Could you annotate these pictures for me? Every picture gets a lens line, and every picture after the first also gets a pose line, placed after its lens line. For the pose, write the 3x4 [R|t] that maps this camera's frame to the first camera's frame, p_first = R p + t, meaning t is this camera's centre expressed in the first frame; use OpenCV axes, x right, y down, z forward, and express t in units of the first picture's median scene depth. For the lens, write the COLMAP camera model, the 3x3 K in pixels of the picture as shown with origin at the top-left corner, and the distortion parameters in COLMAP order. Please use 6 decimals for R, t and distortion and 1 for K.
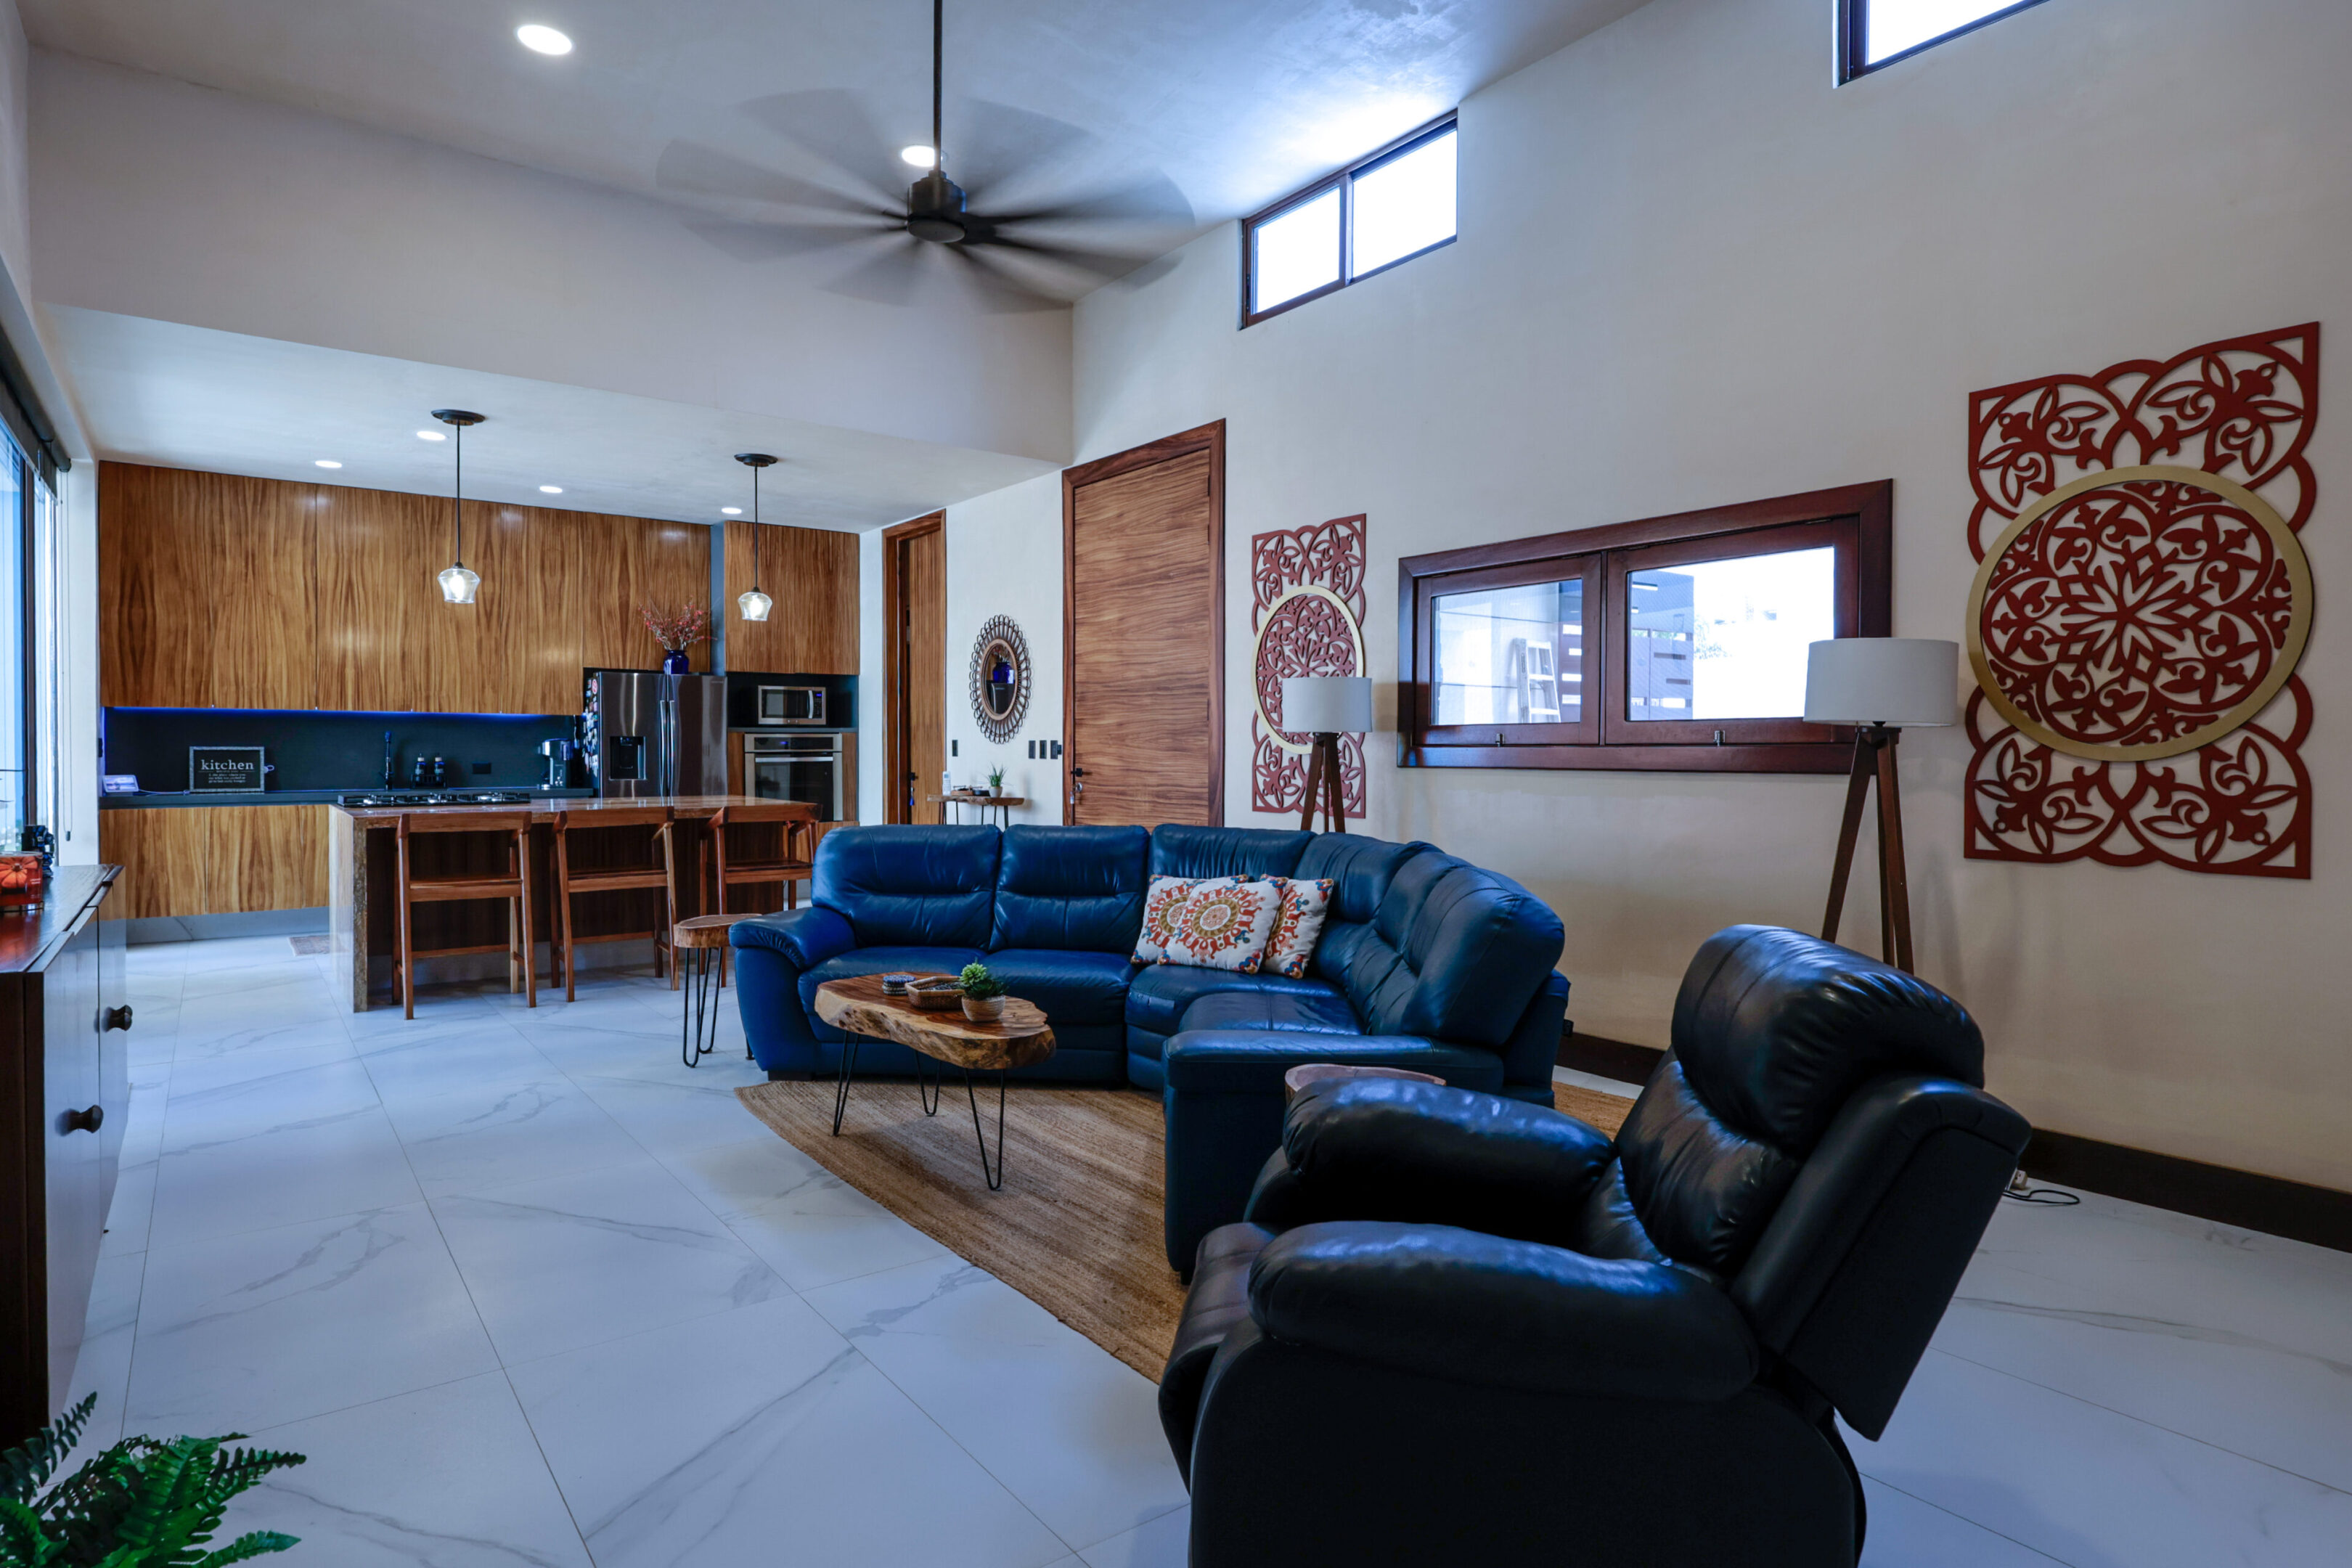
lens RADIAL K [[1300.9, 0, 1162.9], [0, 1300.9, 770.6], [0, 0, 1]] dist [0.001237, -0.001072]
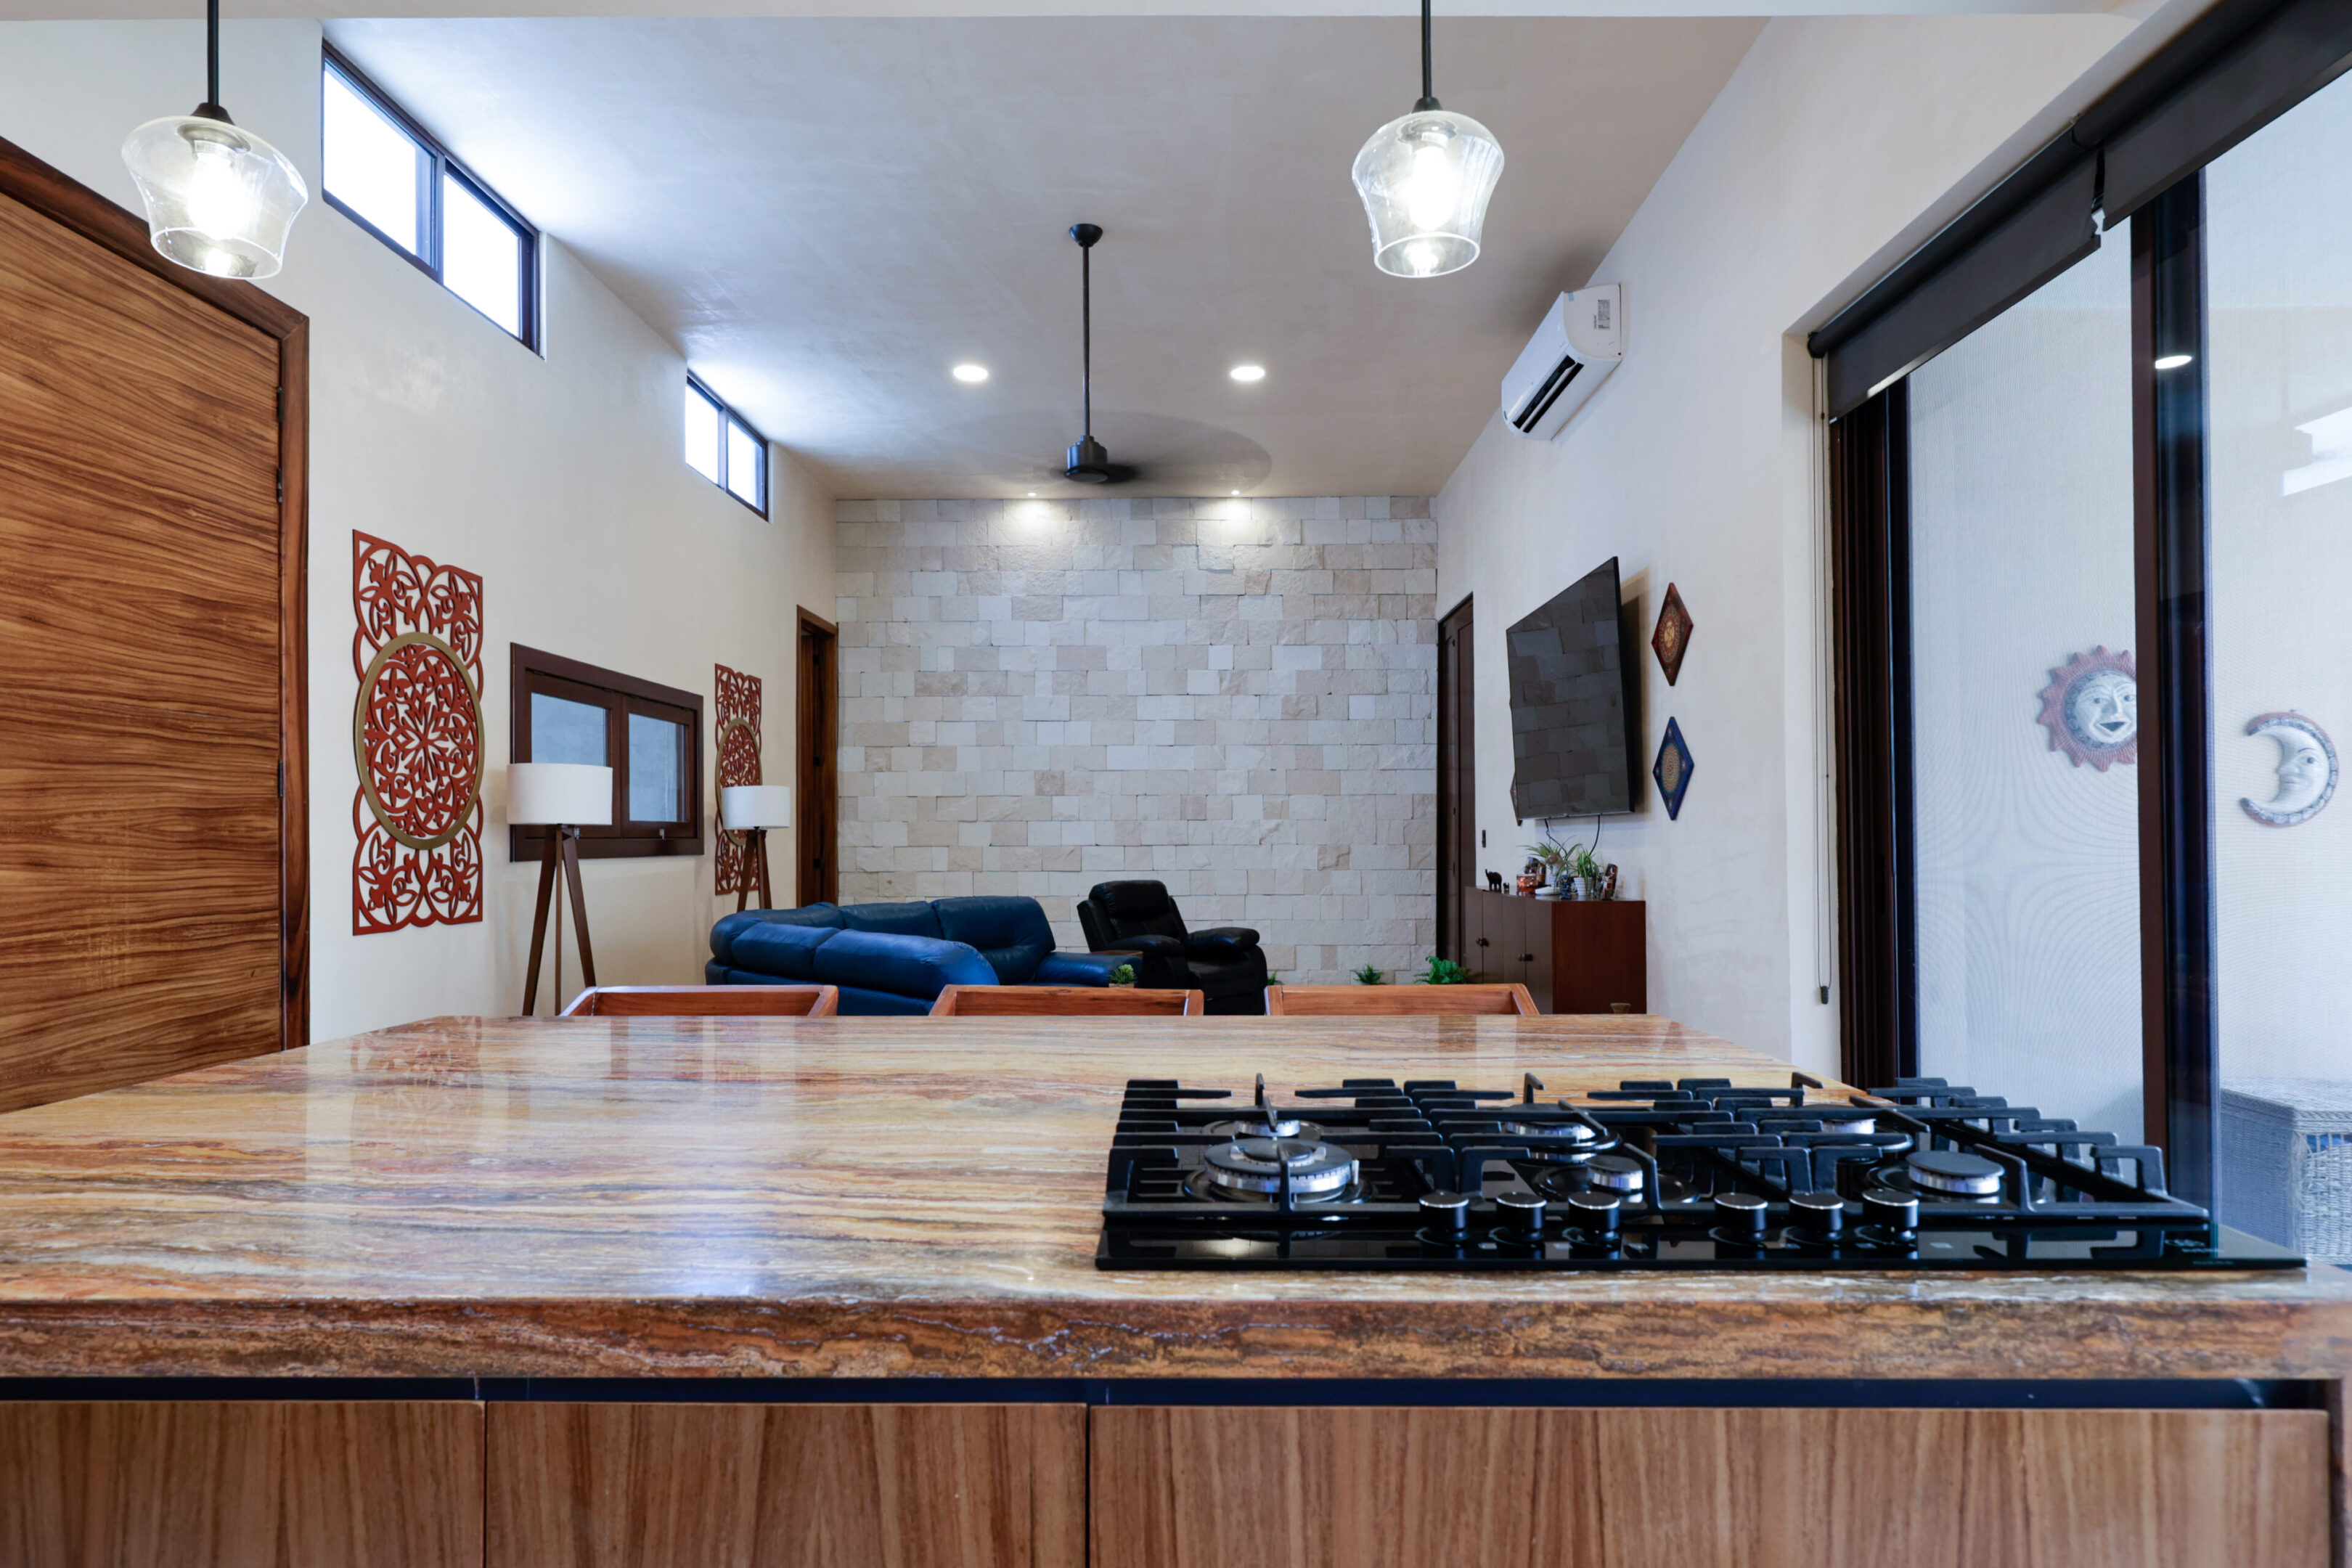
lens RADIAL K [[1300.9, 0, 1180.4], [0, 1300.9, 831.0], [0, 0, 1]] dist [0.001237, -0.001072]
pose [[-0.801089, 0.005214, 0.598522, -0.574821], [0.012936, 0.999879, 0.008603, -0.019737], [-0.598405, 0.014634, -0.801060, 1.084847]]
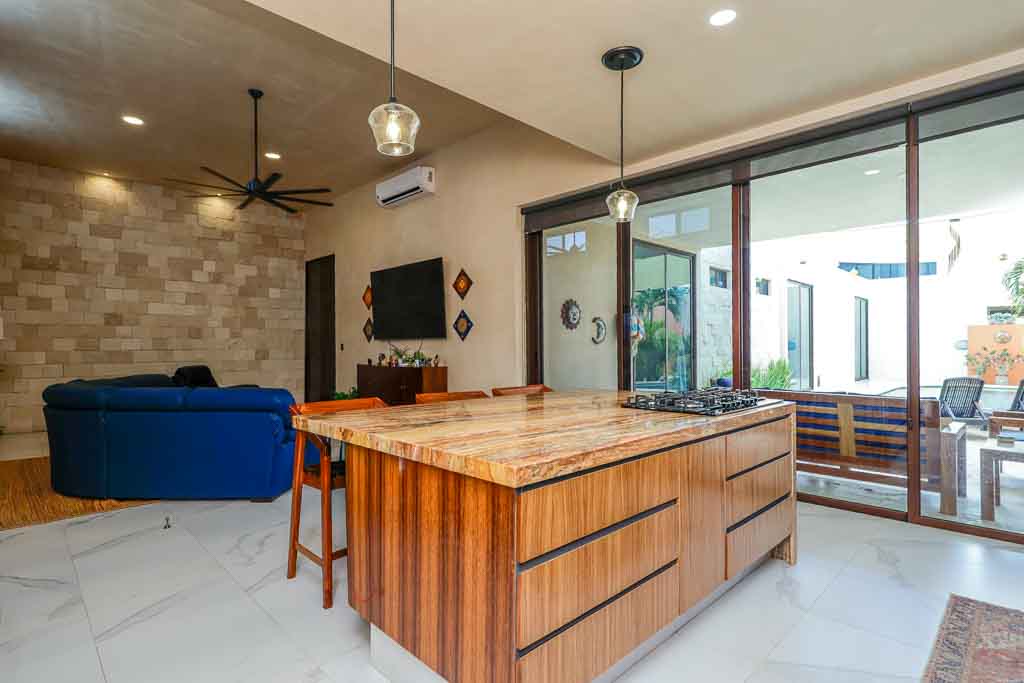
lens RADIAL K [[514.9, 0, 514.0], [0, 514.9, 344.5], [0, 0, 1]] dist [-0.001805, -0.001073]
pose [[-0.989470, 0.001163, -0.144736, -0.335786], [-0.001043, 0.999884, 0.015168, -0.023826], [0.144737, 0.015159, -0.989354, 1.265120]]
